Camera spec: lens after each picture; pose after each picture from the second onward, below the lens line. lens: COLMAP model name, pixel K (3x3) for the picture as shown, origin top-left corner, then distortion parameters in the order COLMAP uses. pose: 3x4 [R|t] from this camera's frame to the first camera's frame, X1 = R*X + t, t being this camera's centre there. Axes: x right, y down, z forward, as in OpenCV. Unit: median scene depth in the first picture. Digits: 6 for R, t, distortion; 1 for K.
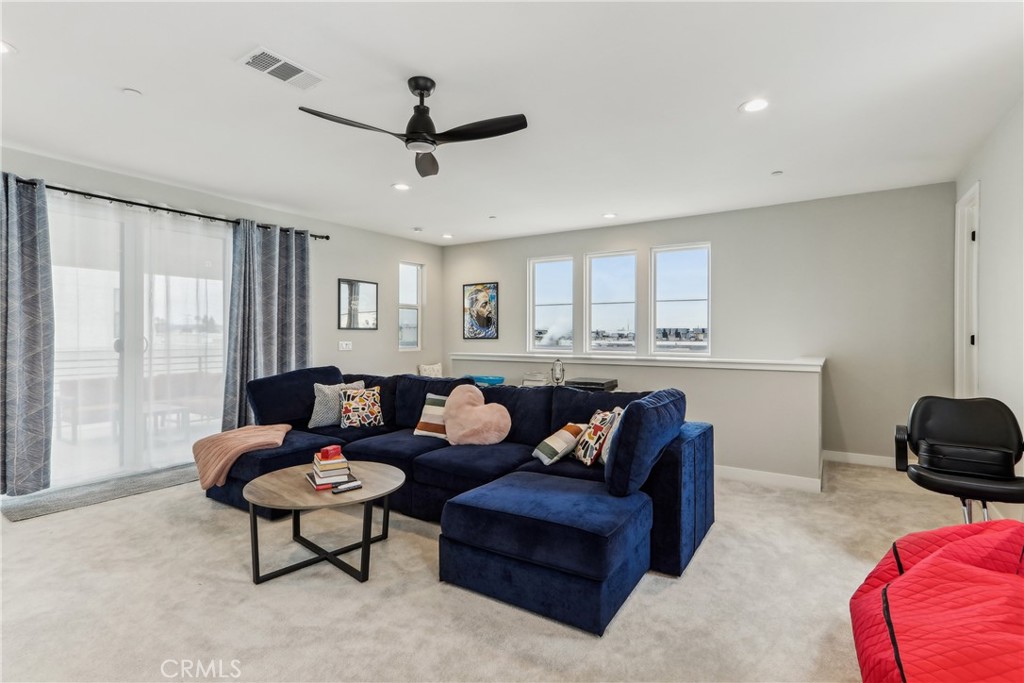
lens RADIAL K [[495.2, 0, 501.1], [0, 495.2, 339.6], [0, 0, 1]] dist [-0.005066, -0.000315]
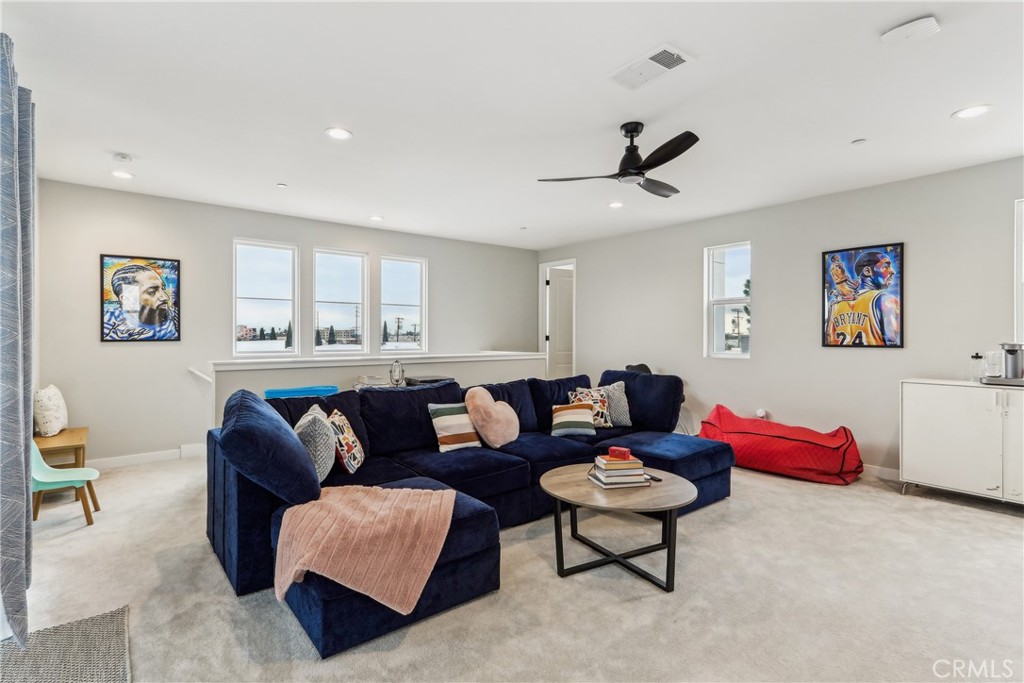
lens RADIAL K [[495.2, 0, 501.2], [0, 495.2, 337.3], [0, 0, 1]] dist [-0.005066, -0.000315]
pose [[0.323573, -0.003770, 0.946196, -0.519553], [0.005246, 0.999984, 0.002190, -0.005443], [-0.946189, 0.004255, 0.323588, 0.338938]]
